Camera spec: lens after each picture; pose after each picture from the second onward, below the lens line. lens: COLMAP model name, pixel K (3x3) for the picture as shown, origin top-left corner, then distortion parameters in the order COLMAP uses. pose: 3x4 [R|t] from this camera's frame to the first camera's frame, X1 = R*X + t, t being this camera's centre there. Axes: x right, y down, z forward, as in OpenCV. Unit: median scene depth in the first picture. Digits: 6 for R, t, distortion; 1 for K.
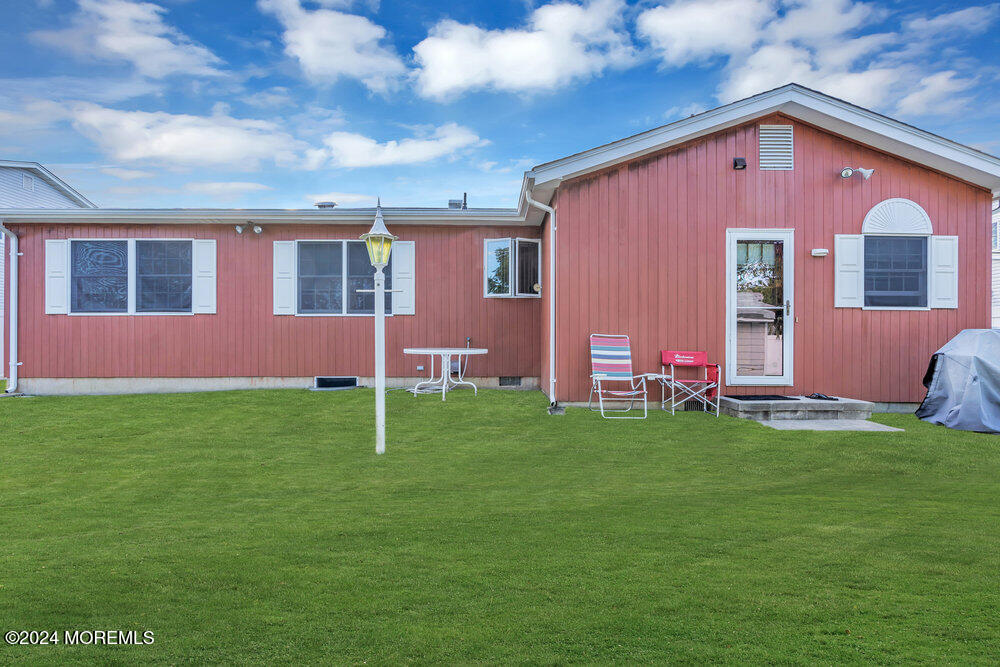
lens RADIAL K [[448.5, 0, 507.2], [0, 448.5, 347.3], [0, 0, 1]] dist [-0.002165, 0.000014]
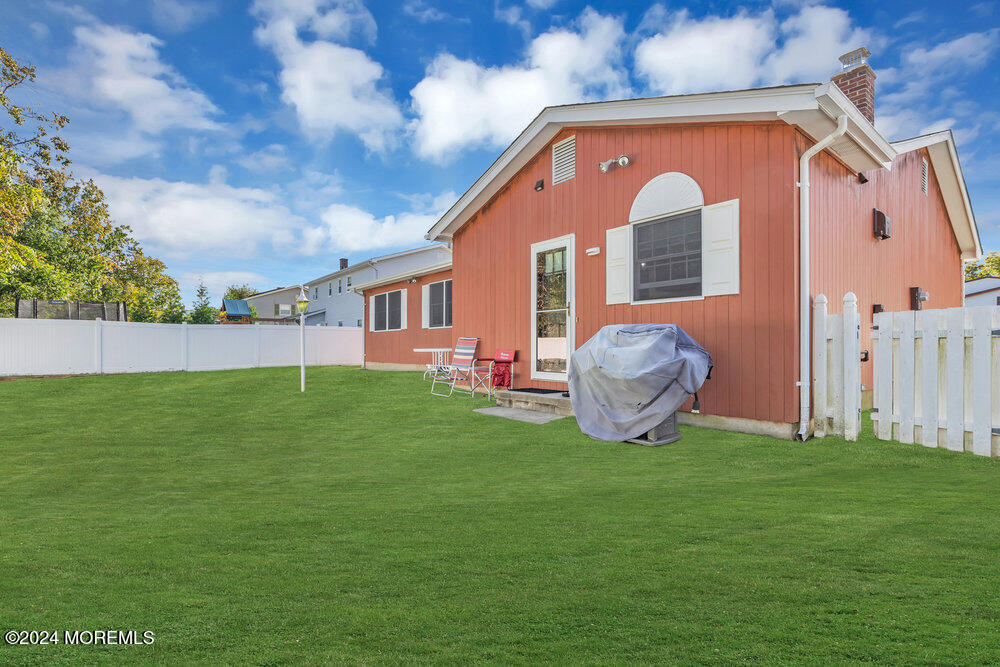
lens RADIAL K [[460.6, 0, 498.5], [0, 460.6, 350.6], [0, 0, 1]] dist [-0.000559, 0.000684]
pose [[0.604345, 0.003599, -0.796715, 1.262379], [0.003268, 0.999970, 0.006996, 0.001284], [0.796716, -0.006832, 0.604315, 0.186458]]
